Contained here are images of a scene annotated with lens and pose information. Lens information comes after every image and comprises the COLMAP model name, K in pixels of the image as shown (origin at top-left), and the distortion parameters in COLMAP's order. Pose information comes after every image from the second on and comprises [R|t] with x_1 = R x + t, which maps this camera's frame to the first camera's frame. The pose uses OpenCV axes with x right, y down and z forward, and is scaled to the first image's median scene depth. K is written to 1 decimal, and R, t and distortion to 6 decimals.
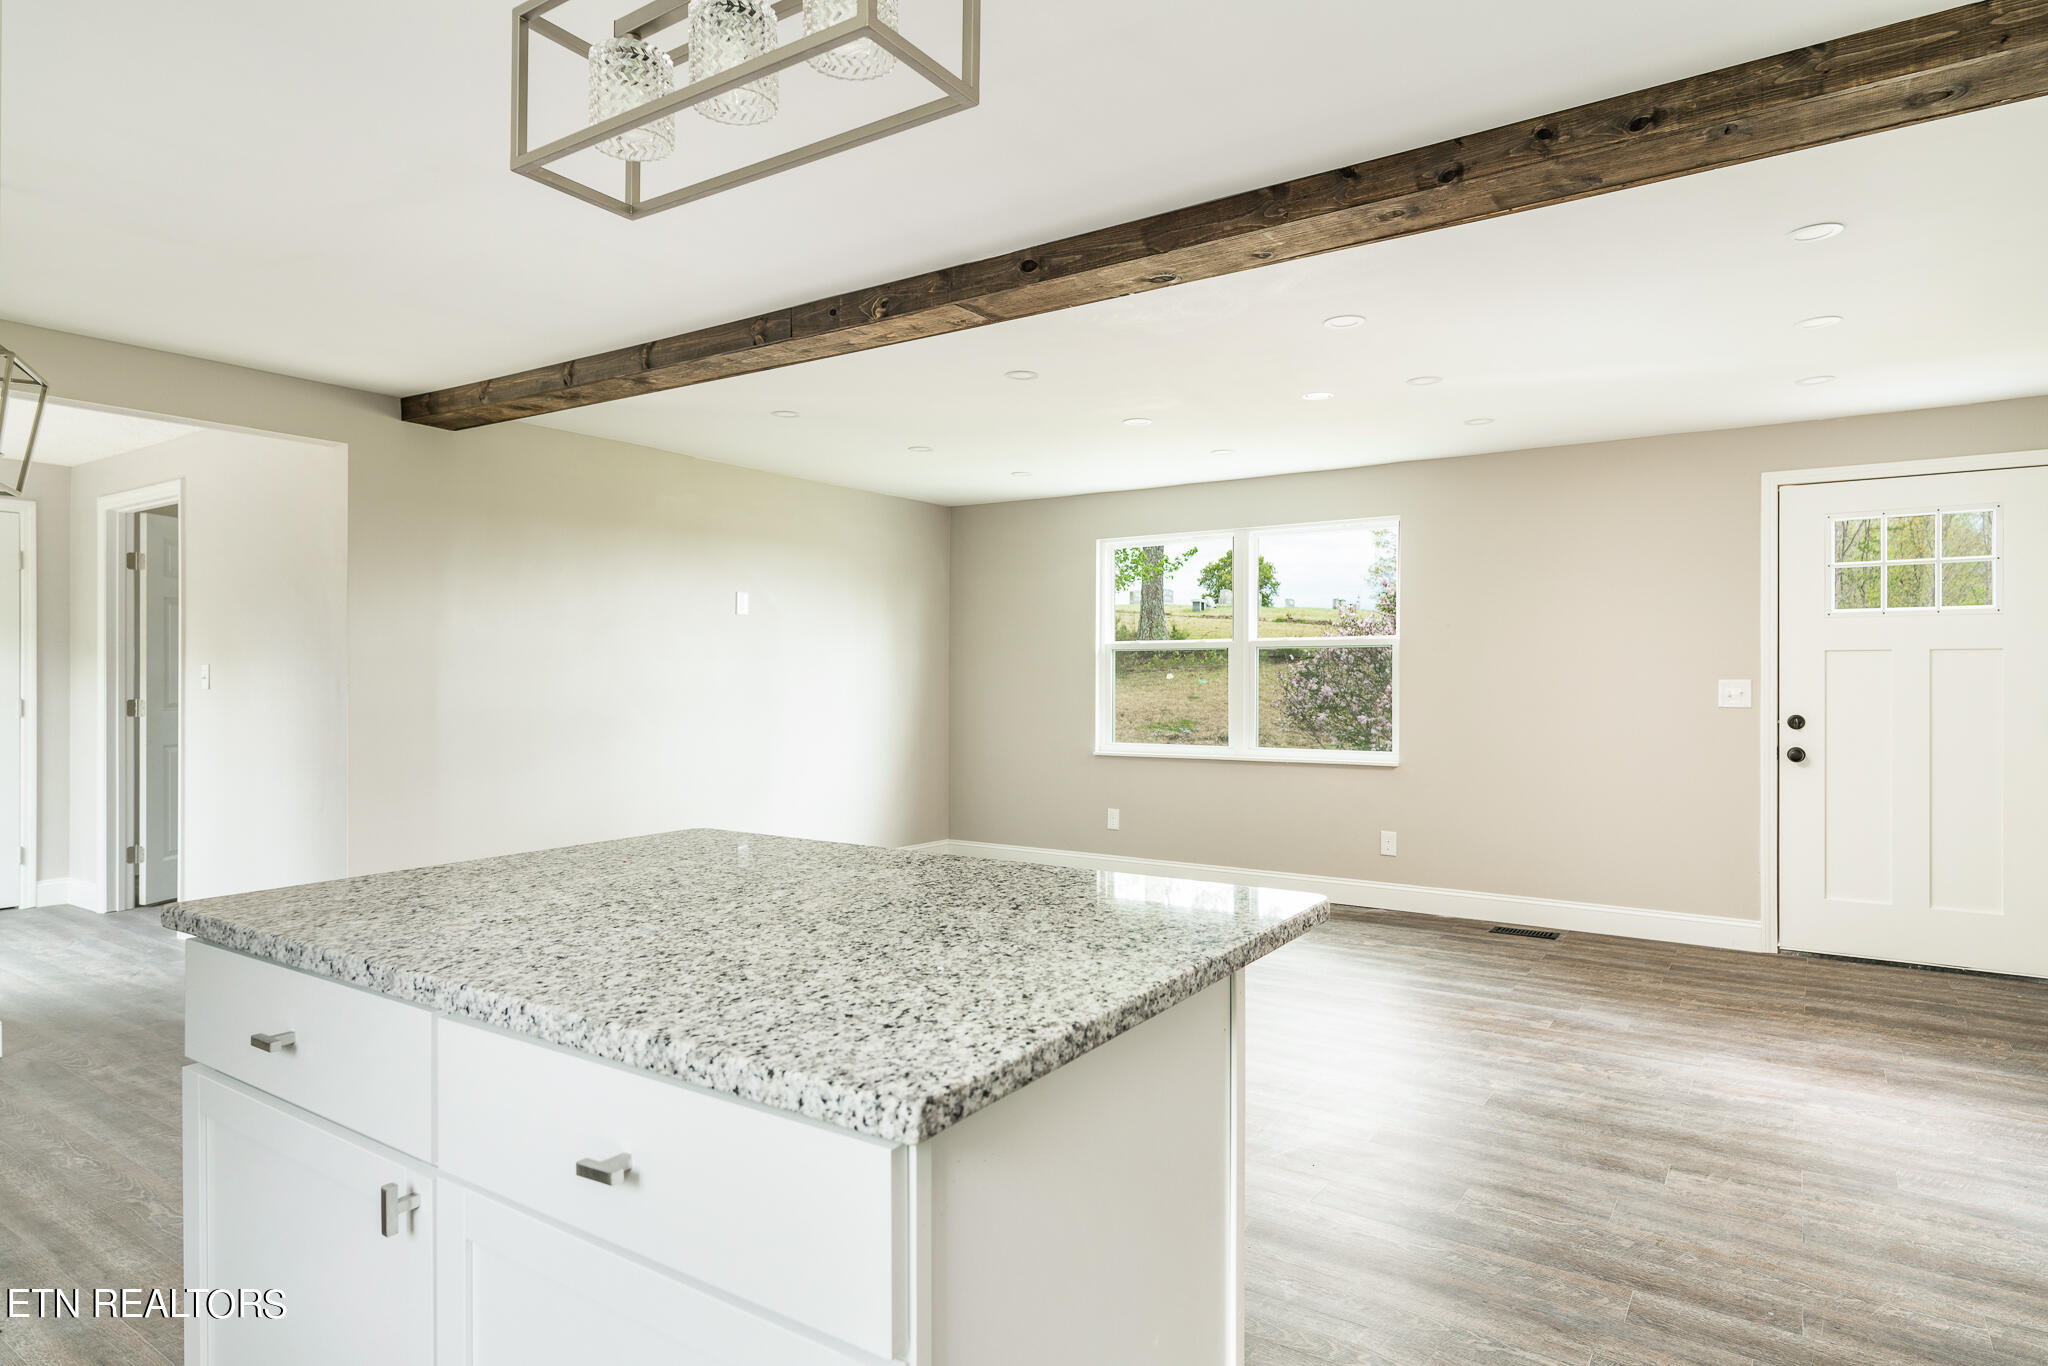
lens RADIAL K [[1156.6, 0, 1024.0], [0, 1156.6, 683.0], [0, 0, 1]] dist [-0.000164, -0.000273]
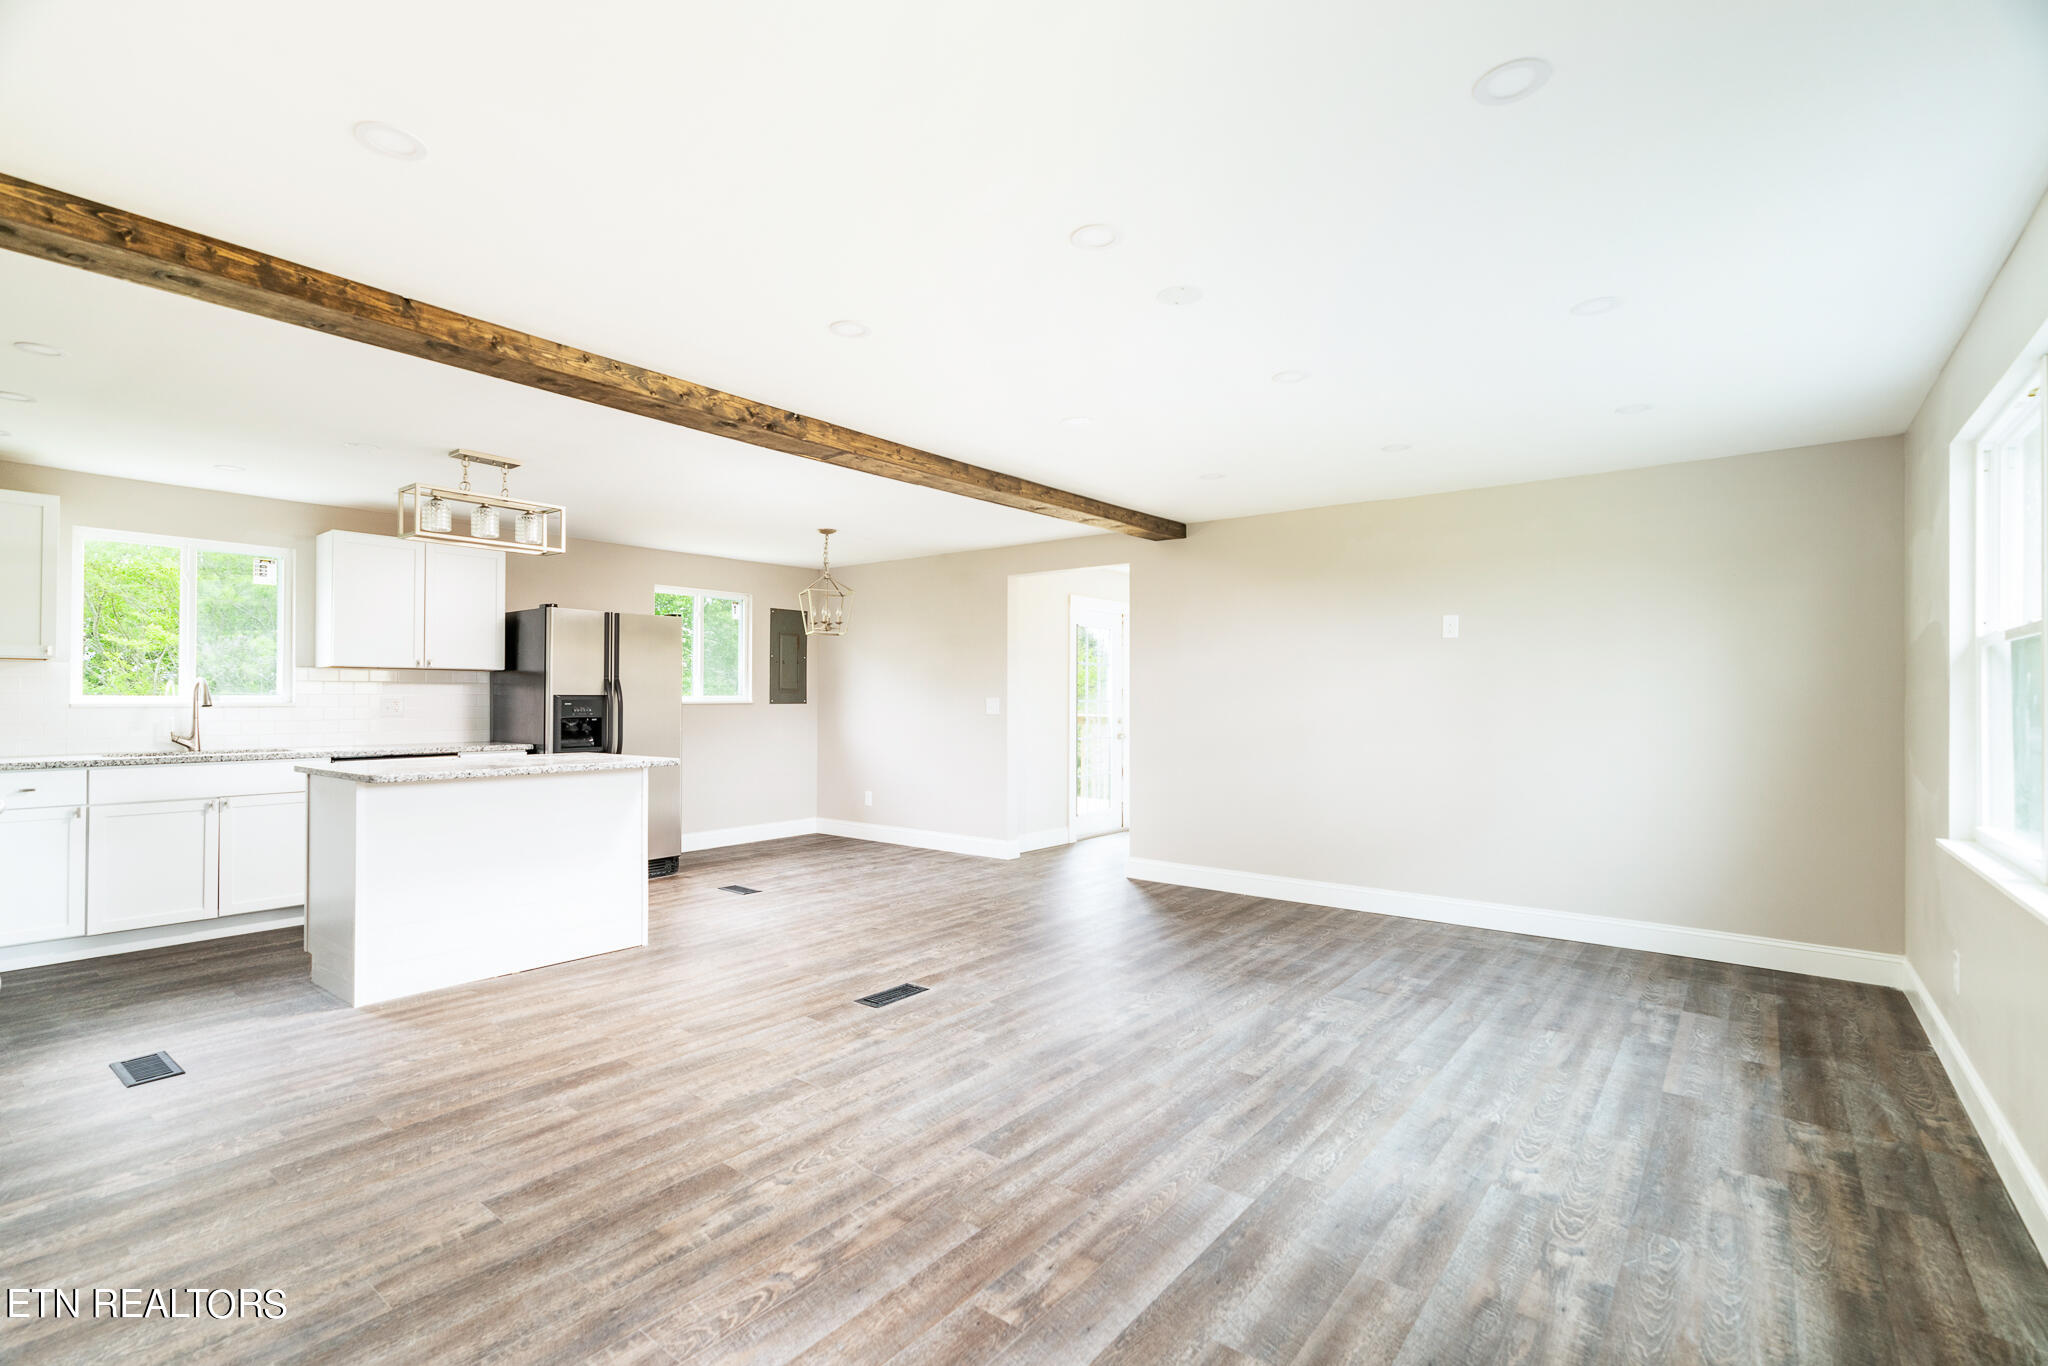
lens RADIAL K [[937.8, 0, 1024.0], [0, 937.8, 683.0], [0, 0, 1]] dist [-0.009956, 0.000335]
pose [[-0.075488, -0.016552, -0.997009, 1.031503], [-0.010322, 0.999822, -0.015818, -0.003795], [0.997093, 0.009097, -0.075646, 1.186234]]
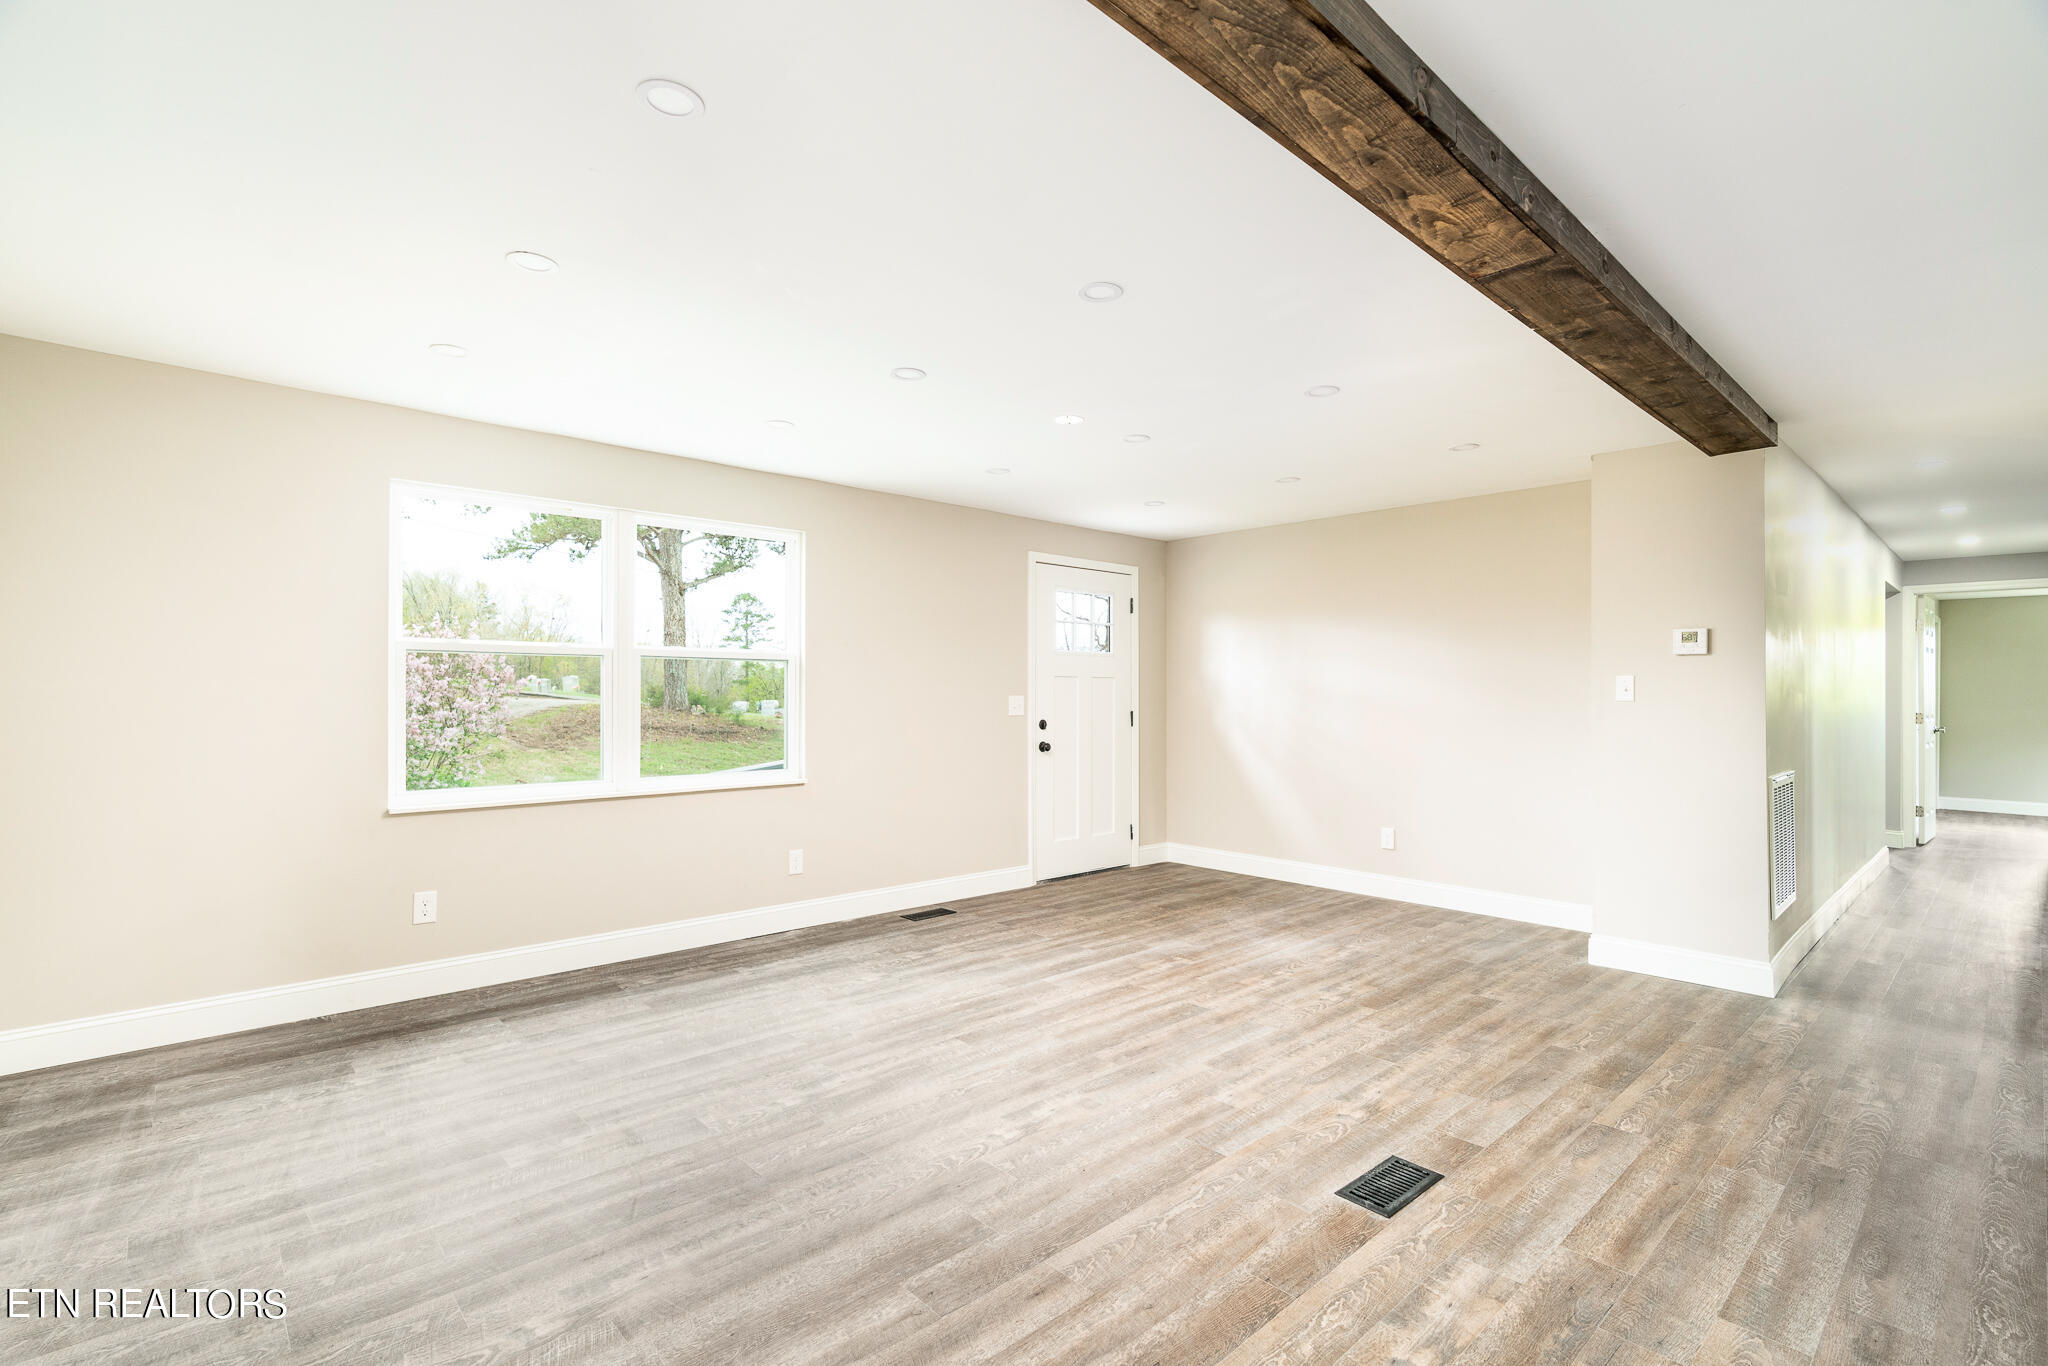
lens RADIAL K [[937.8, 0, 1024.0], [0, 937.8, 683.0], [0, 0, 1]] dist [-0.009956, 0.000335]
pose [[0.231072, 0.013312, 0.972846, -0.705605], [0.003607, 0.999888, -0.014539, -0.002599], [-0.972930, 0.006869, 0.230998, 1.055610]]
